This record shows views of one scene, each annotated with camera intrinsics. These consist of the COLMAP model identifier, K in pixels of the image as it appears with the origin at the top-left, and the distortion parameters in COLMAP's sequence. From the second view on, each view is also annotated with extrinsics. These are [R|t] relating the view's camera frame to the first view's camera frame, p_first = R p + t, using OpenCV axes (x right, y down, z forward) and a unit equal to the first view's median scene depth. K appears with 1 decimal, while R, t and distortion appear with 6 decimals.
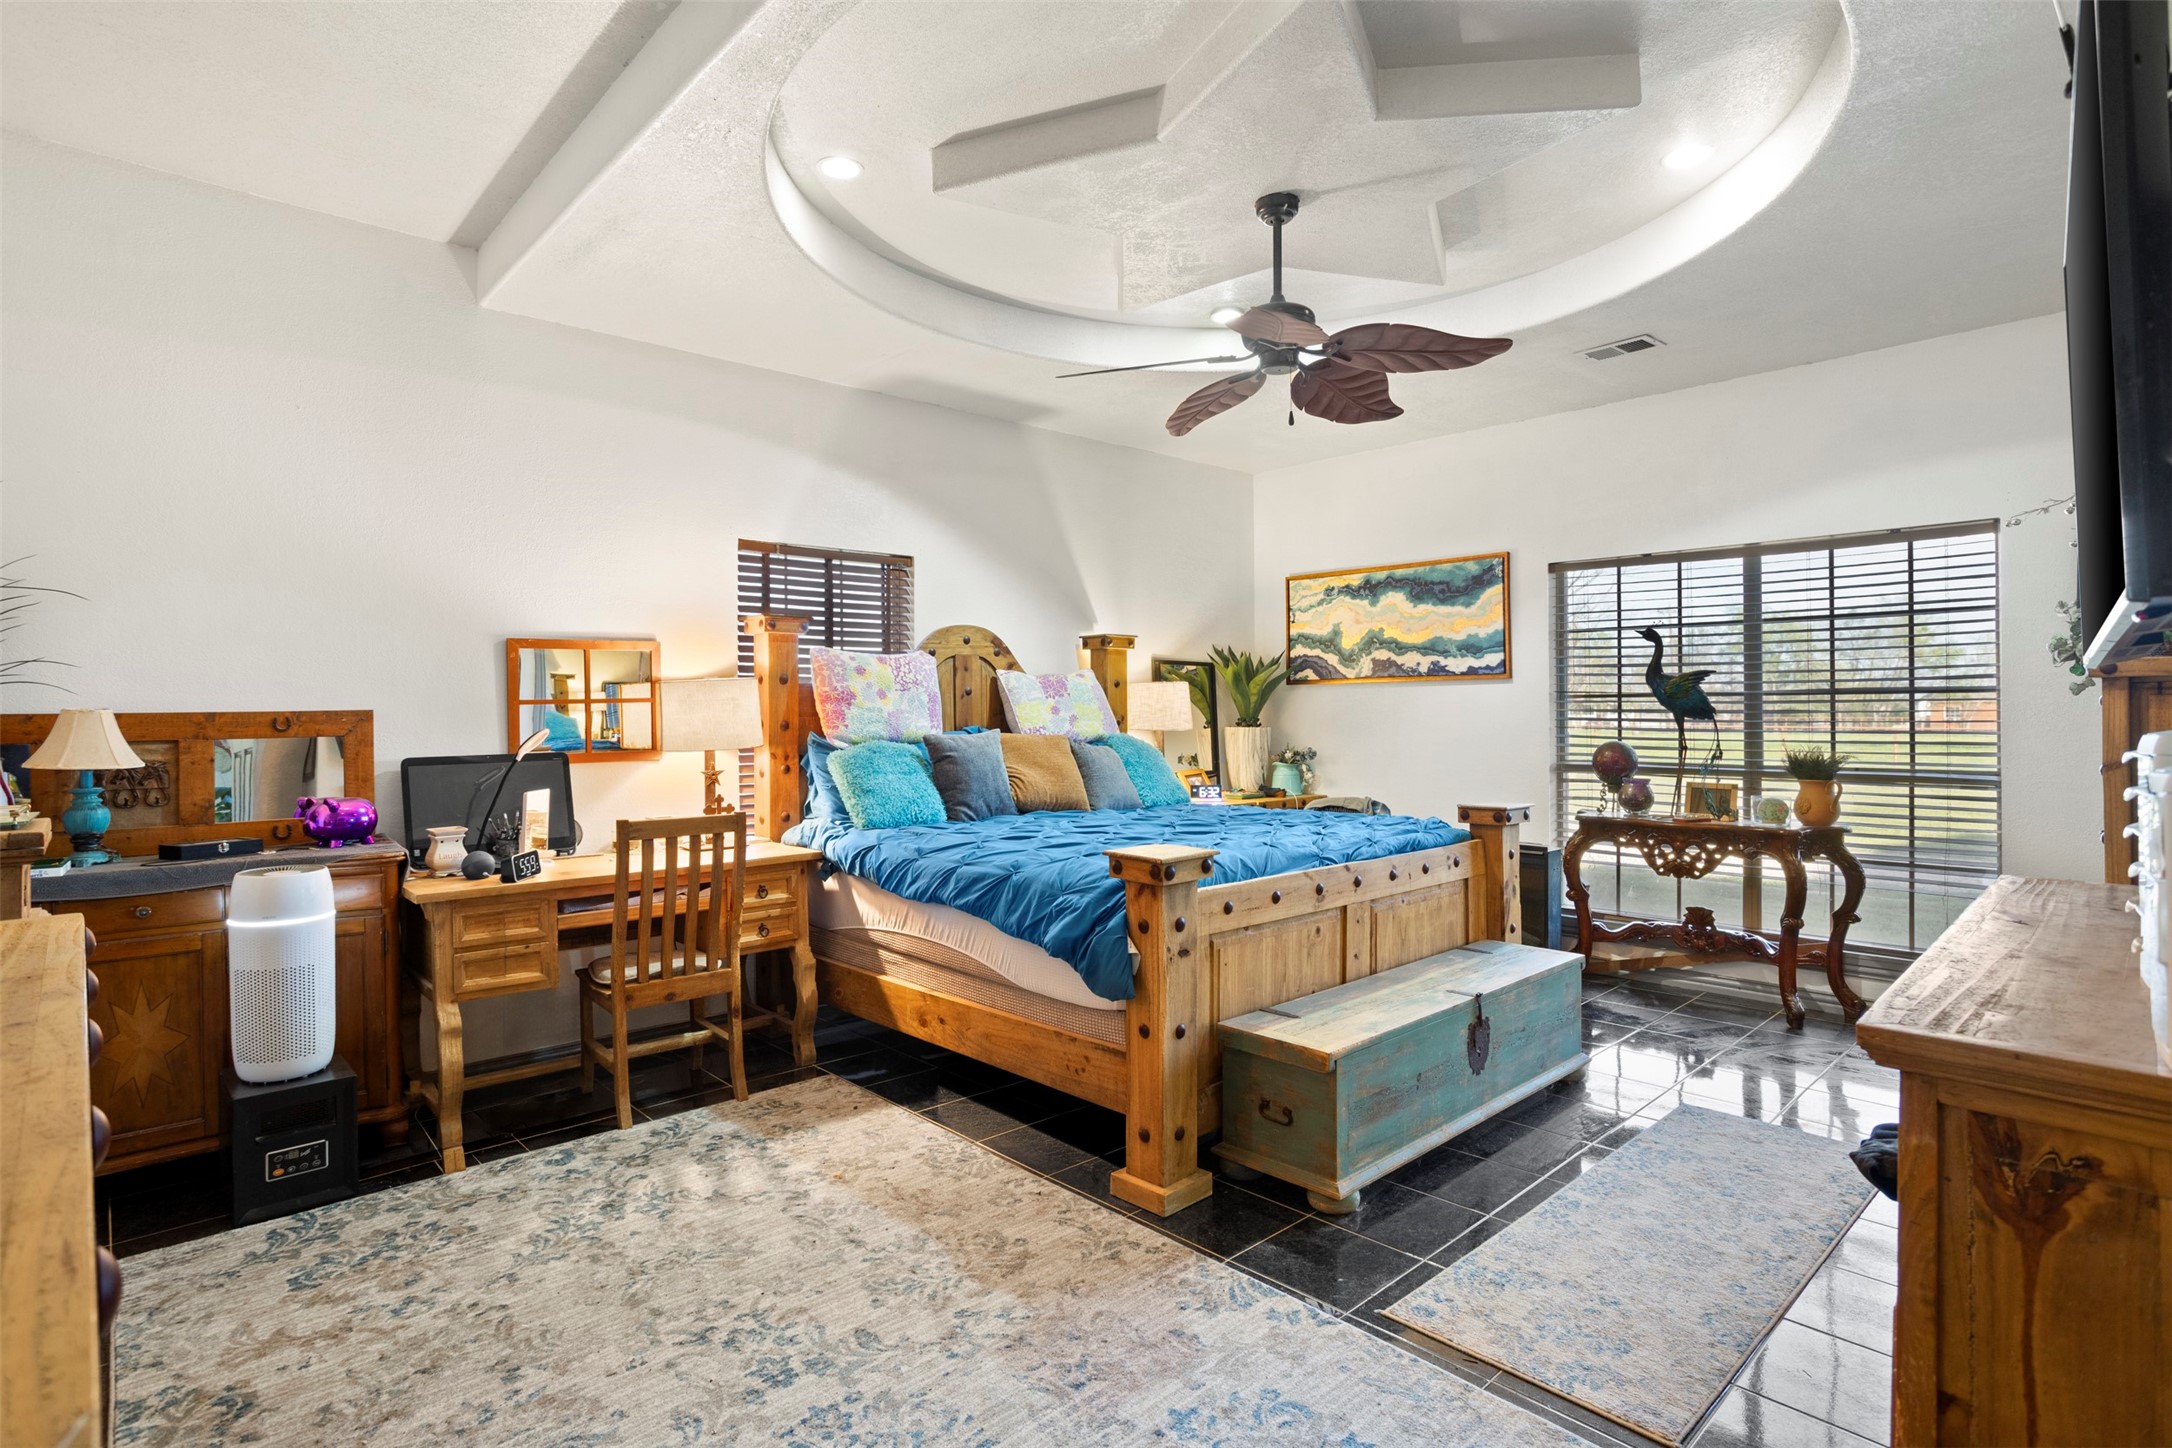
lens RADIAL K [[1092.3, 0, 1078.6], [0, 1092.3, 716.3], [0, 0, 1]] dist [-0.044445, 0.006586]
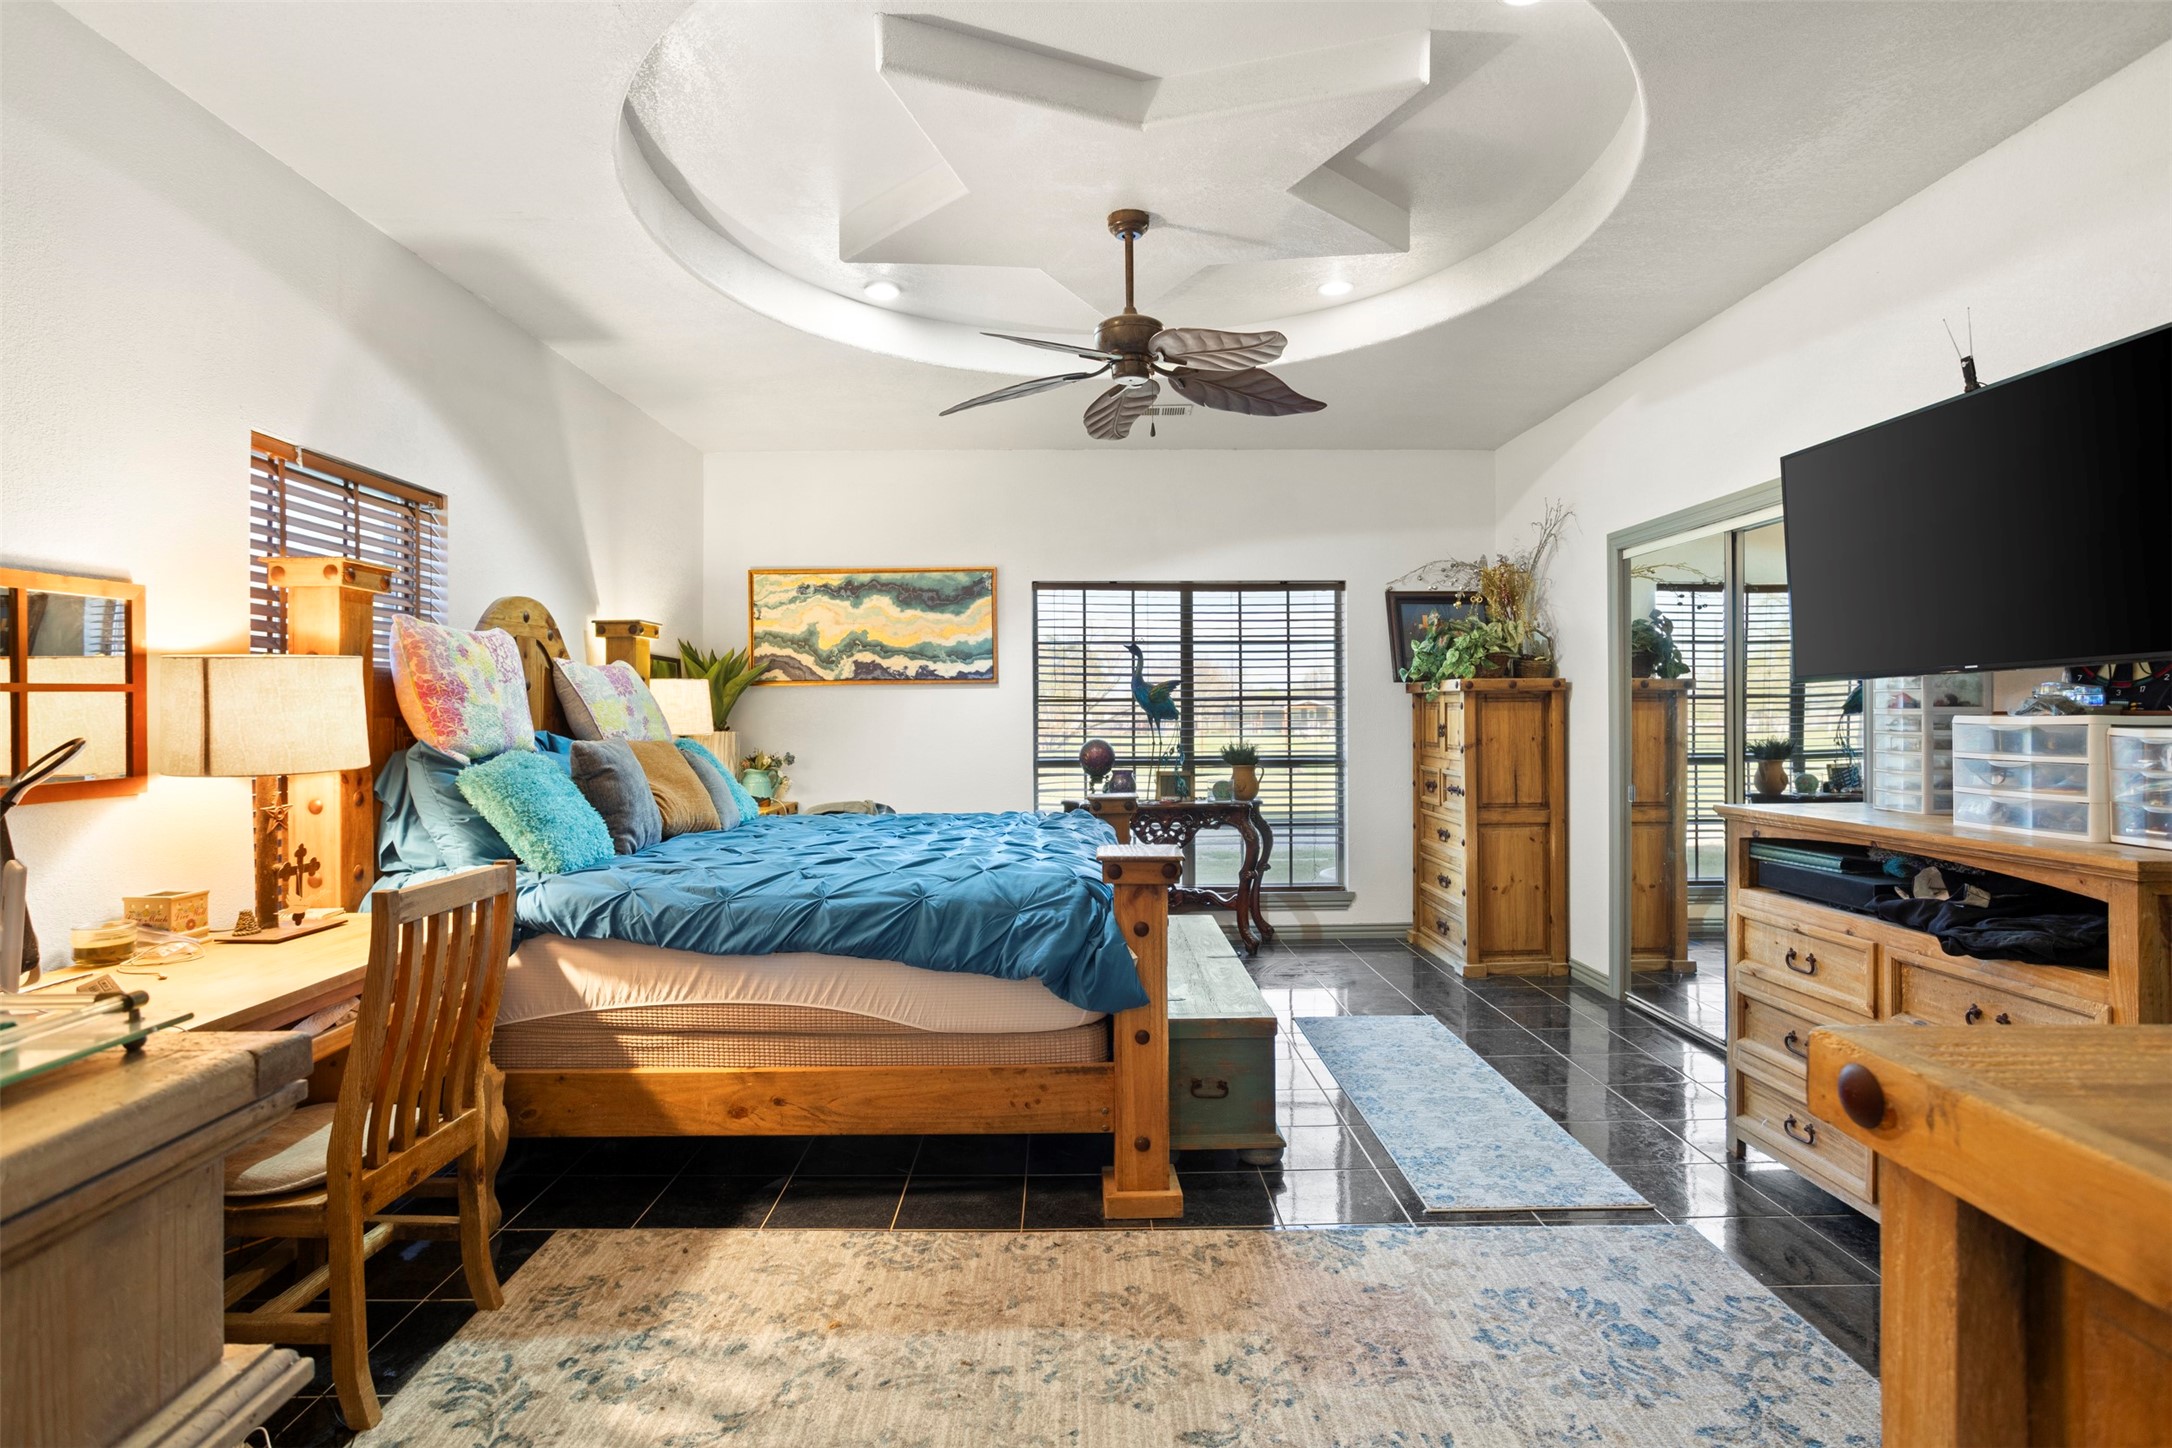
lens RADIAL K [[1092.3, 0, 1082.1], [0, 1092.3, 711.6], [0, 0, 1]] dist [-0.044445, 0.006586]
pose [[0.668659, 0.003268, 0.743562, -0.440499], [0.005402, 0.999943, -0.009252, 0.004666], [-0.743550, 0.010203, 0.668603, 0.244604]]
